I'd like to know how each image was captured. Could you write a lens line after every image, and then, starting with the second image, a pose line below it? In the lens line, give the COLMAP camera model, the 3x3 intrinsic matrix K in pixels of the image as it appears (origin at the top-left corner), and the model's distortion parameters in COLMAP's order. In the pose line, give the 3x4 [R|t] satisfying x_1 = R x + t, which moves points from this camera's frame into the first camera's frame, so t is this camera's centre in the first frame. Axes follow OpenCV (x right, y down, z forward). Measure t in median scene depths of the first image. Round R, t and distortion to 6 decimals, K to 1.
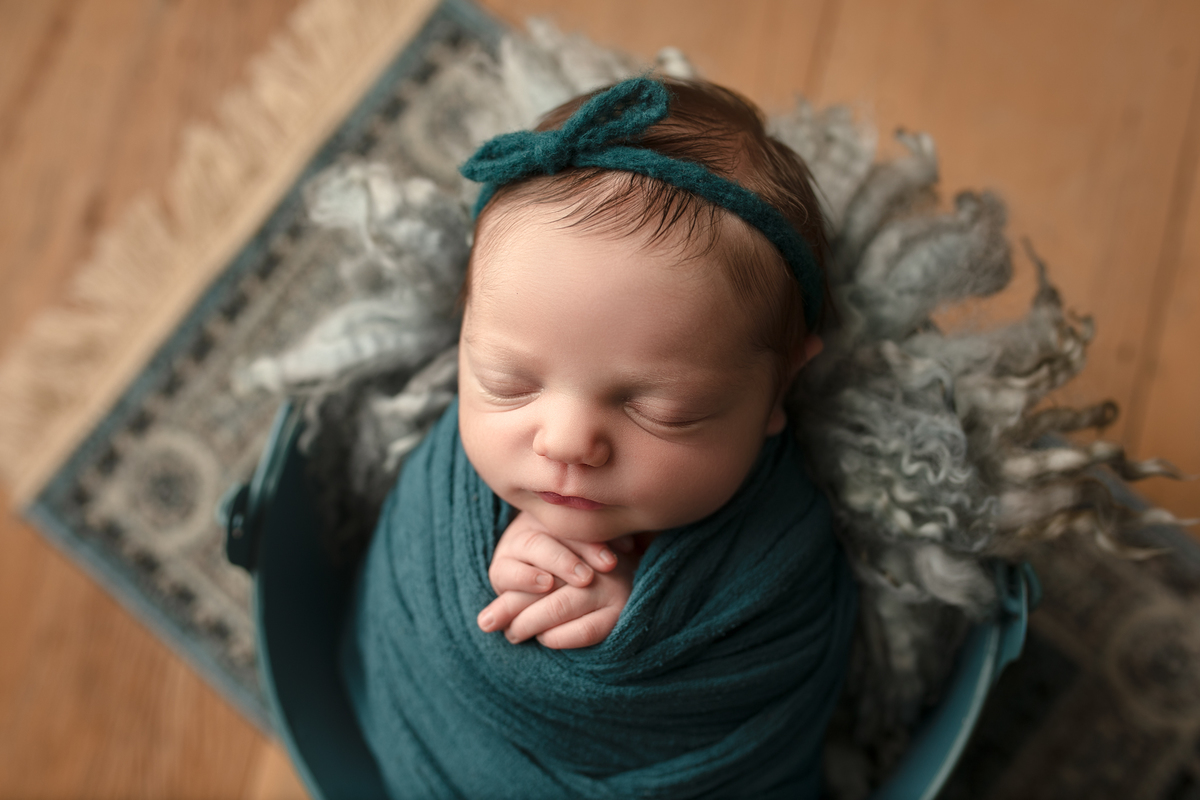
lens RADIAL K [[1270.1, 0, 597.0], [0, 1270.1, 407.2], [0, 0, 1]] dist [0.005452, 0.011955]
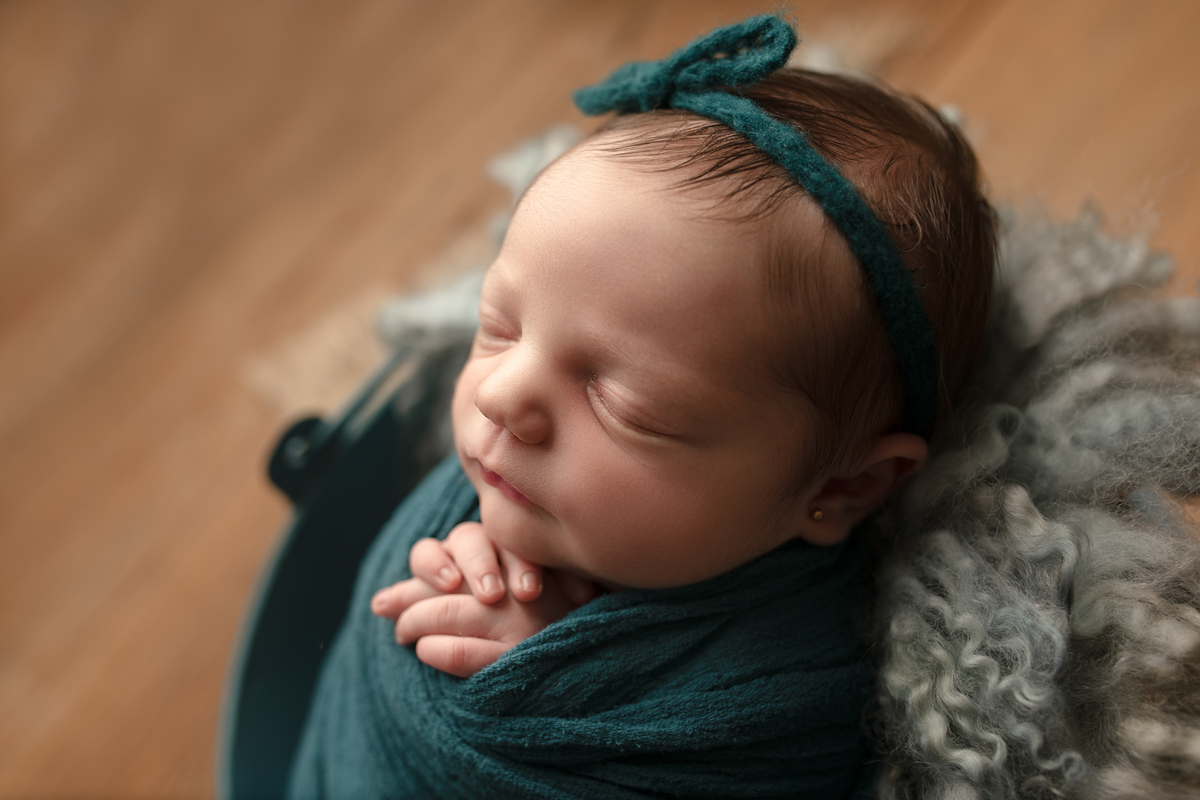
lens RADIAL K [[1256.9, 0, 600.0], [0, 1256.9, 400.0], [0, 0, 1]] dist [-0.011830, -0.003976]
pose [[0.835746, 0.333216, -0.436459, 0.320723], [-0.416801, 0.902421, -0.109148, 0.077325], [0.357500, 0.273137, 0.893079, 0.283805]]
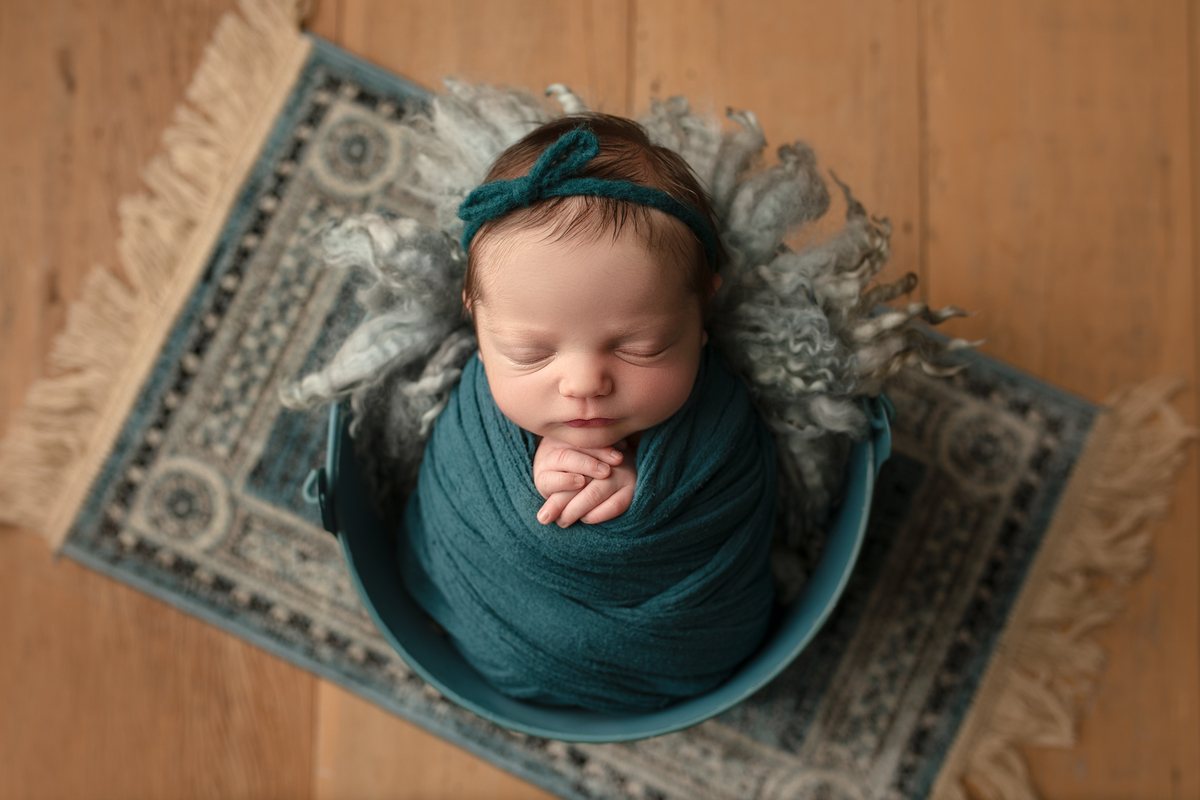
lens RADIAL K [[1256.9, 0, 600.0], [0, 1256.9, 400.0], [0, 0, 1]] dist [-0.011830, -0.003976]
pose [[0.963971, -0.227183, 0.138378, -0.183463], [0.219791, 0.973261, 0.066741, -0.039562], [-0.149840, -0.033922, 0.988128, -0.397625]]
